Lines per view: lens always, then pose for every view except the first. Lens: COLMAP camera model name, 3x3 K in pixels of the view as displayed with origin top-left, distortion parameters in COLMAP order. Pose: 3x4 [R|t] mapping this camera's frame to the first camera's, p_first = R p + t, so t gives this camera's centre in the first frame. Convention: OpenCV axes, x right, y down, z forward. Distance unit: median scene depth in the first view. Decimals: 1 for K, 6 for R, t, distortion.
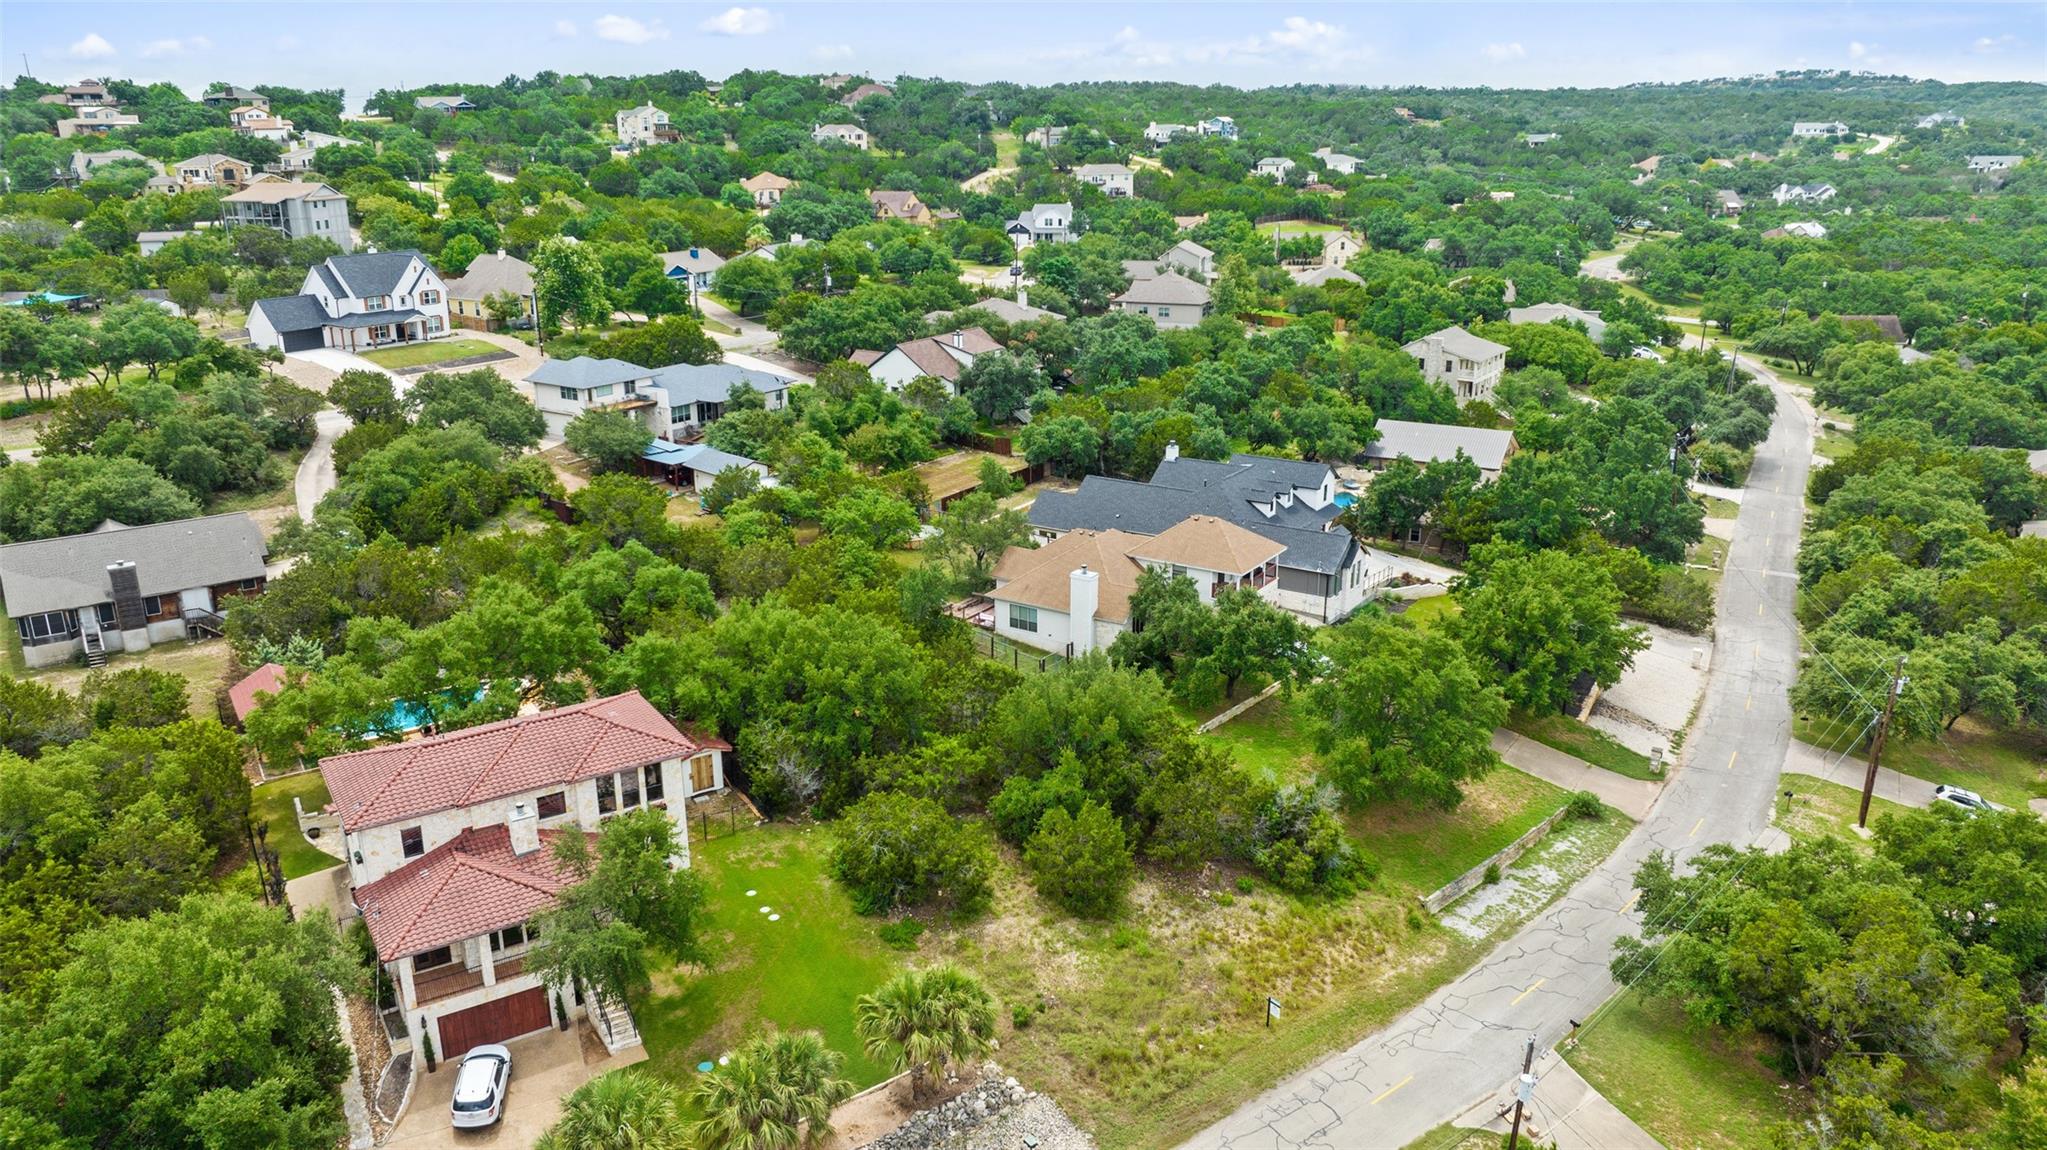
lens RADIAL K [[1452.7, 0, 1009.7], [0, 1452.7, 540.2], [0, 0, 1]] dist [-0.016309, -0.003577]
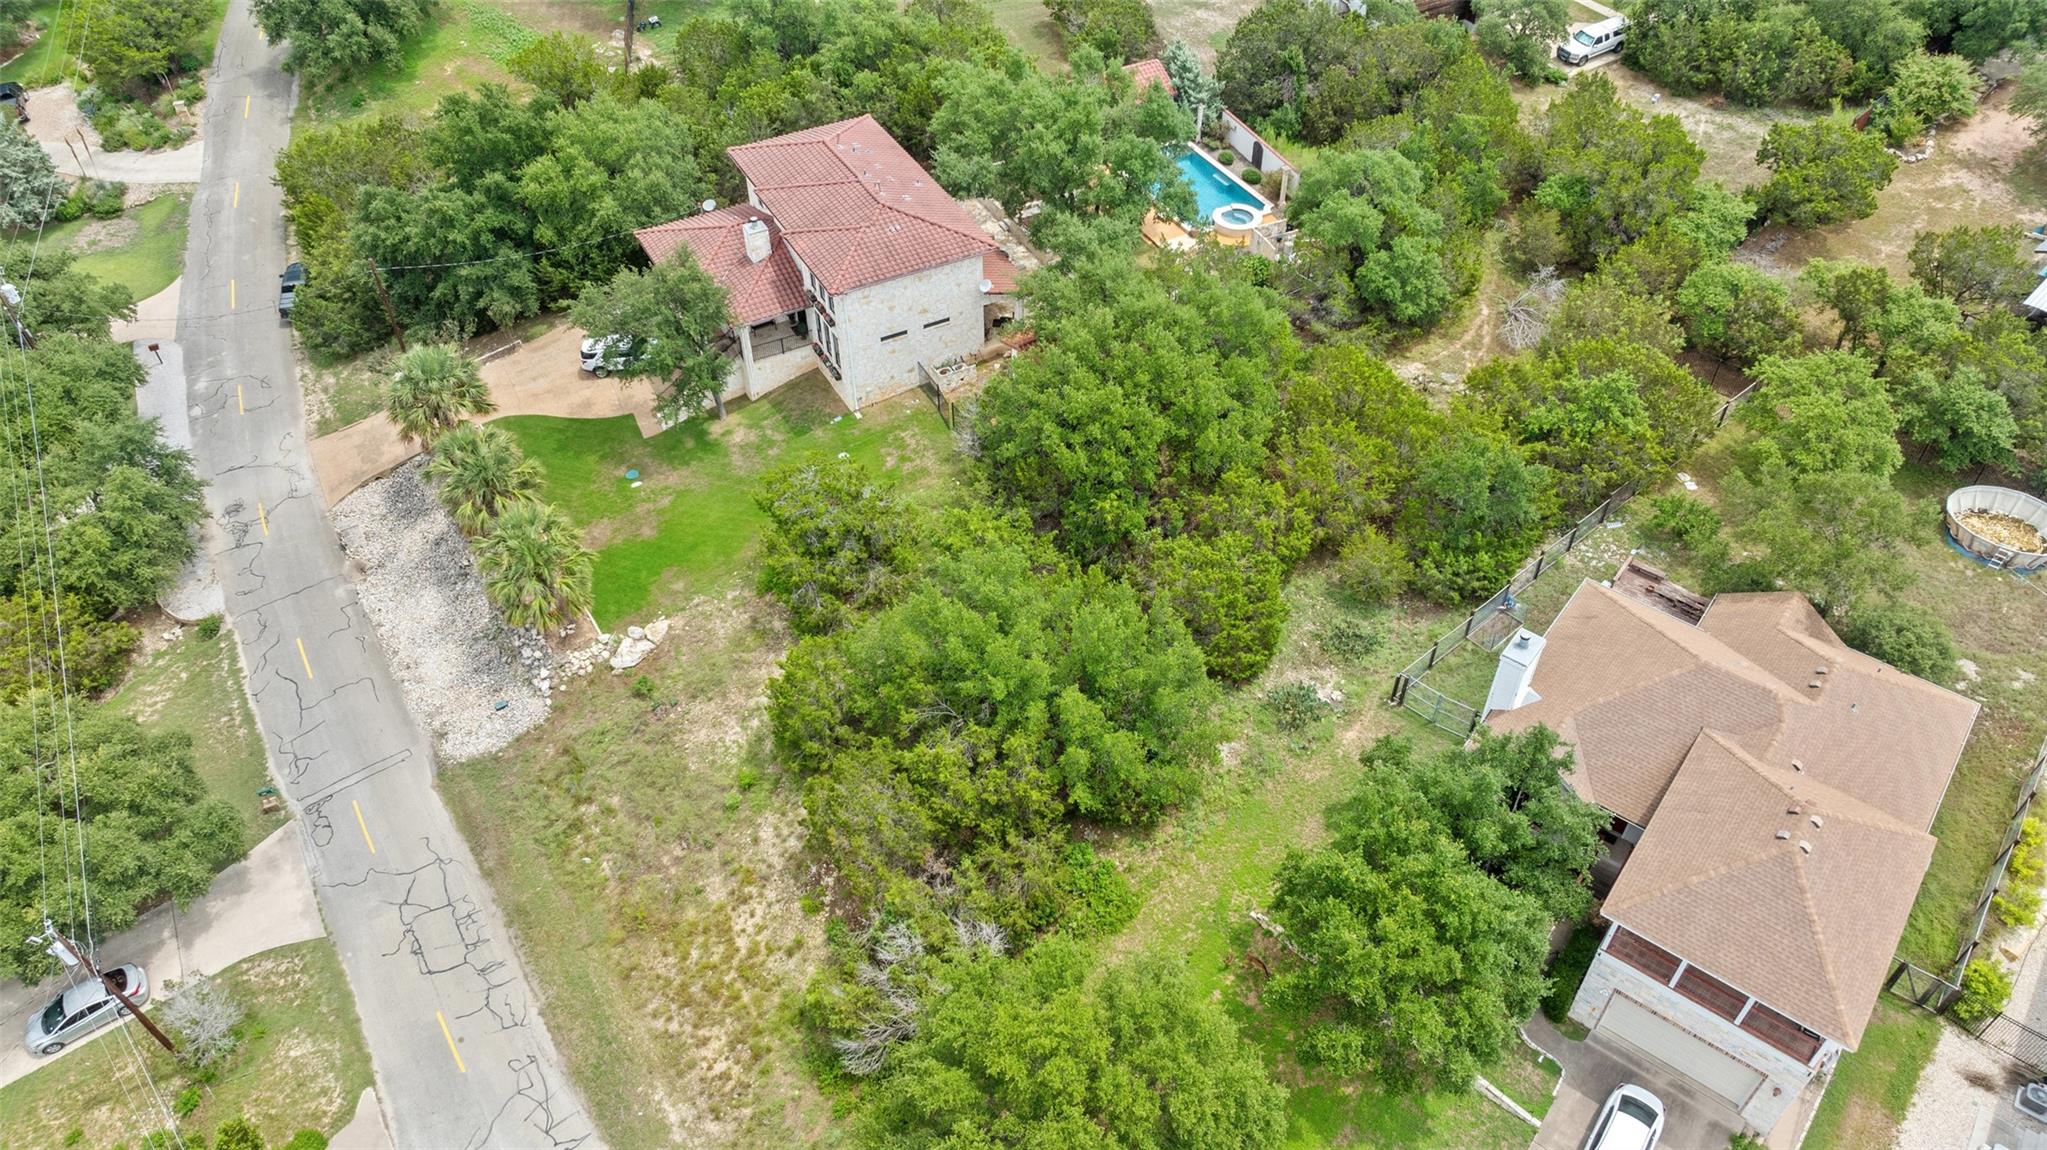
lens RADIAL K [[1452.2, 0, 1023.5], [0, 1452.2, 575.0], [0, 0, 1]] dist [-0.025277, -0.004021]
pose [[-0.076447, 0.699238, -0.710790, 0.524717], [-0.278037, 0.669649, 0.688669, -0.382009], [0.957523, 0.250273, 0.143222, 0.921775]]
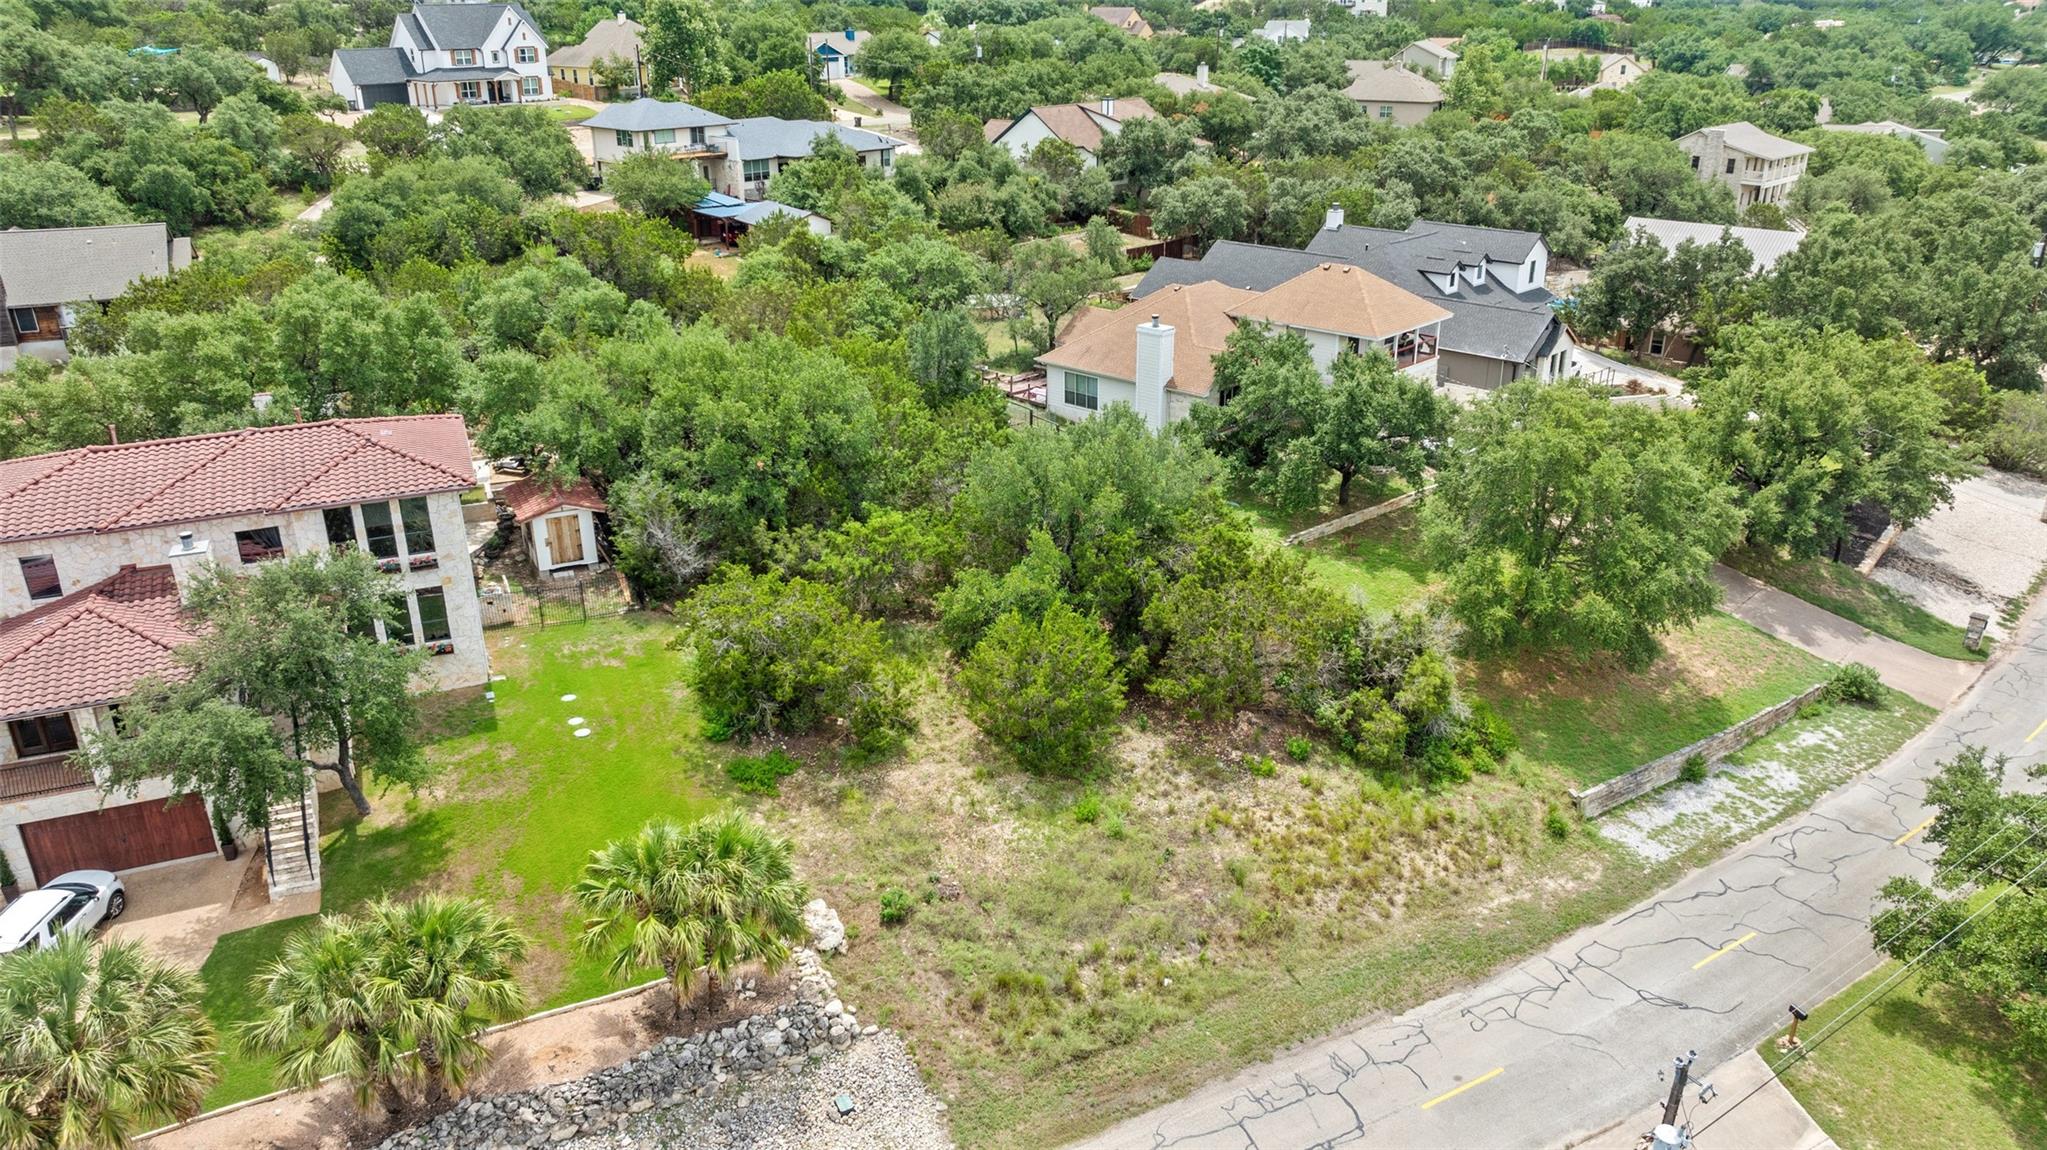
lens RADIAL K [[1448.3, 0, 1032.0], [0, 1448.3, 571.0], [0, 0, 1]] dist [-0.022960, 0.007694]
pose [[0.986327, 0.064927, -0.151474, 0.133955], [-0.049817, 0.993587, 0.101507, 0.092812], [0.157093, -0.092573, 0.983235, 0.327094]]
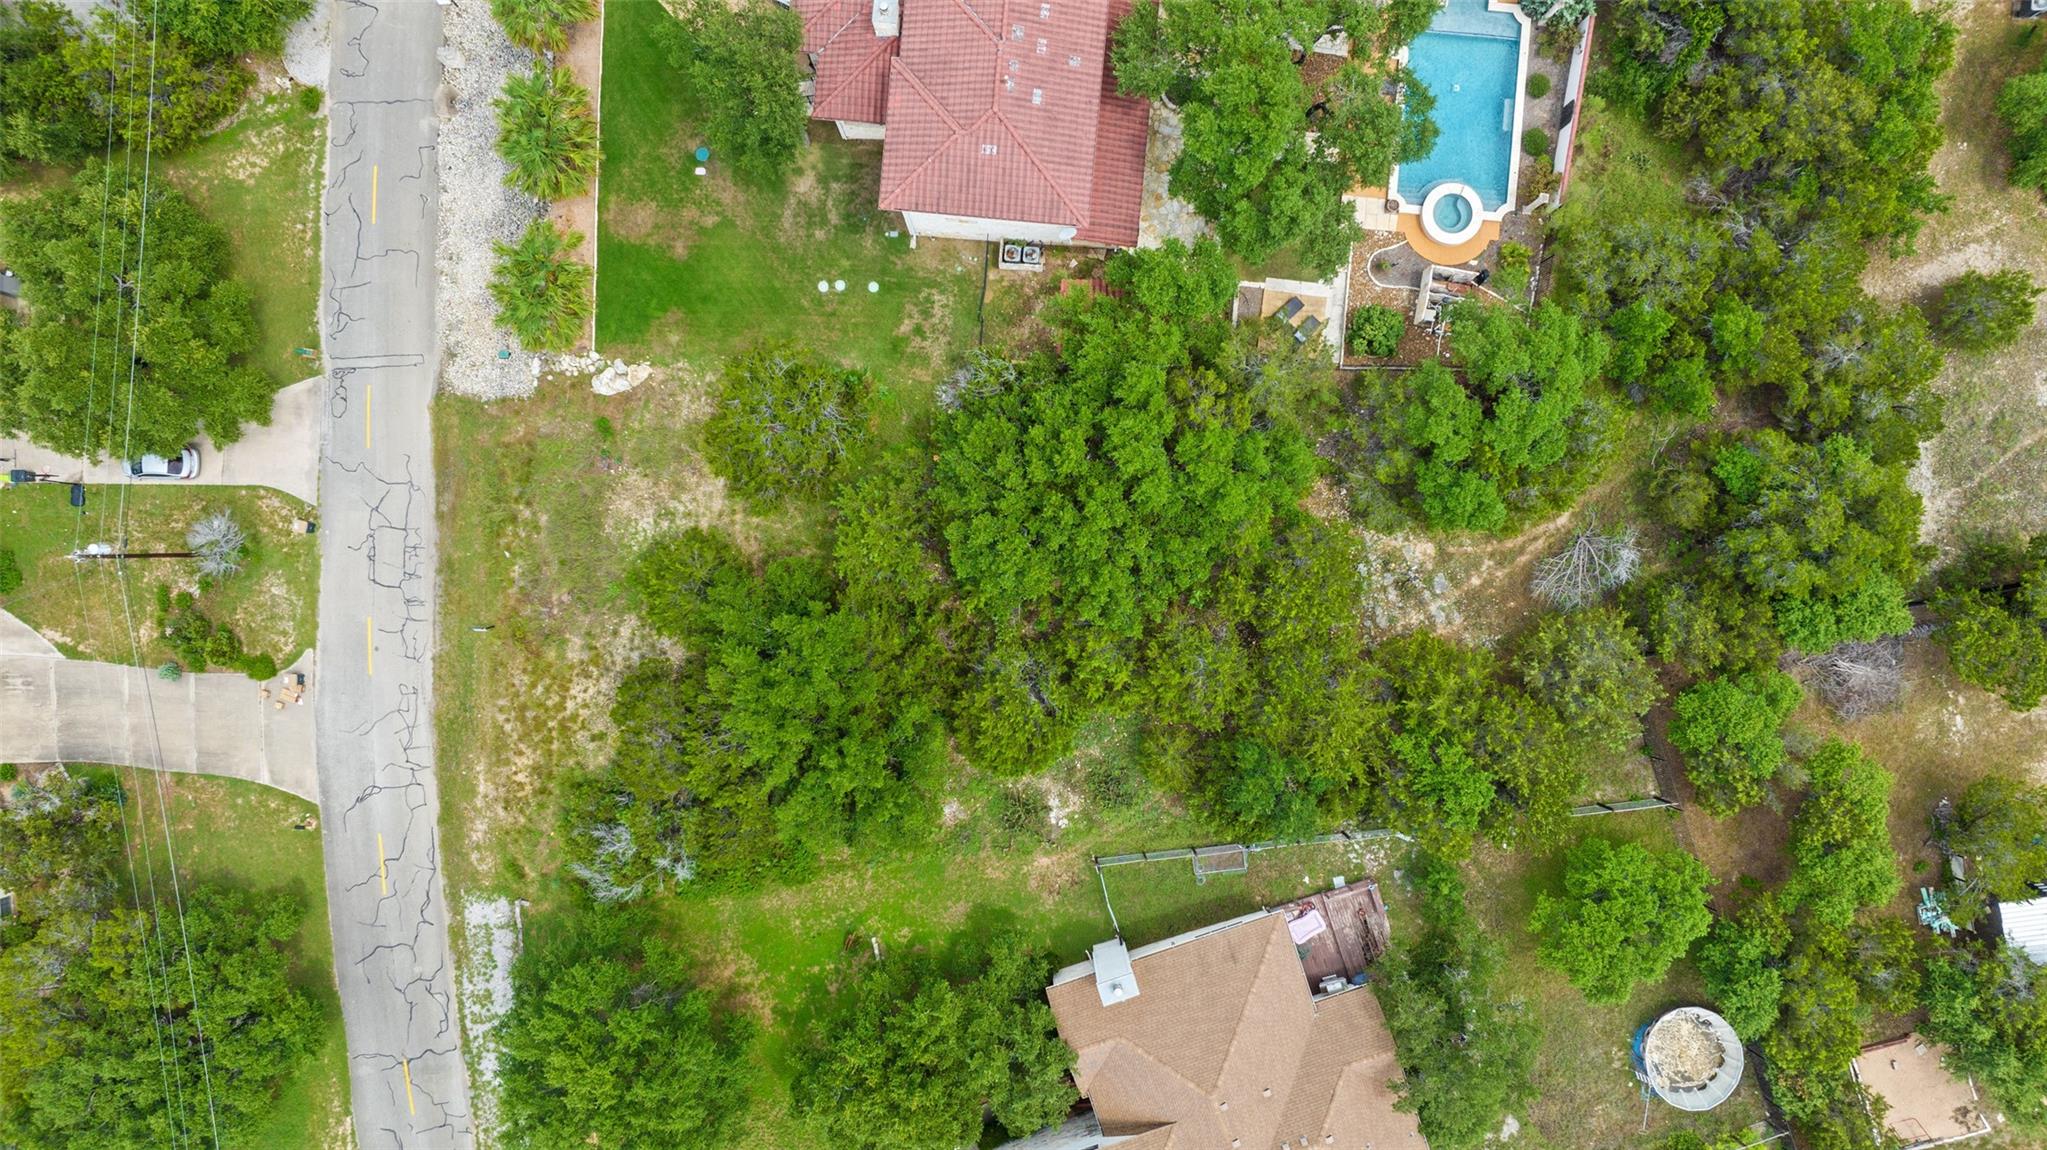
lens RADIAL K [[1456.5, 0, 1027.6], [0, 1456.5, 577.2], [0, 0, 1]] dist [-0.022366, -0.000396]
pose [[-0.610635, 0.791584, 0.022811, -0.102753], [-0.211131, -0.190496, 0.958715, -0.676603], [0.763249, 0.580609, 0.283451, 0.848763]]
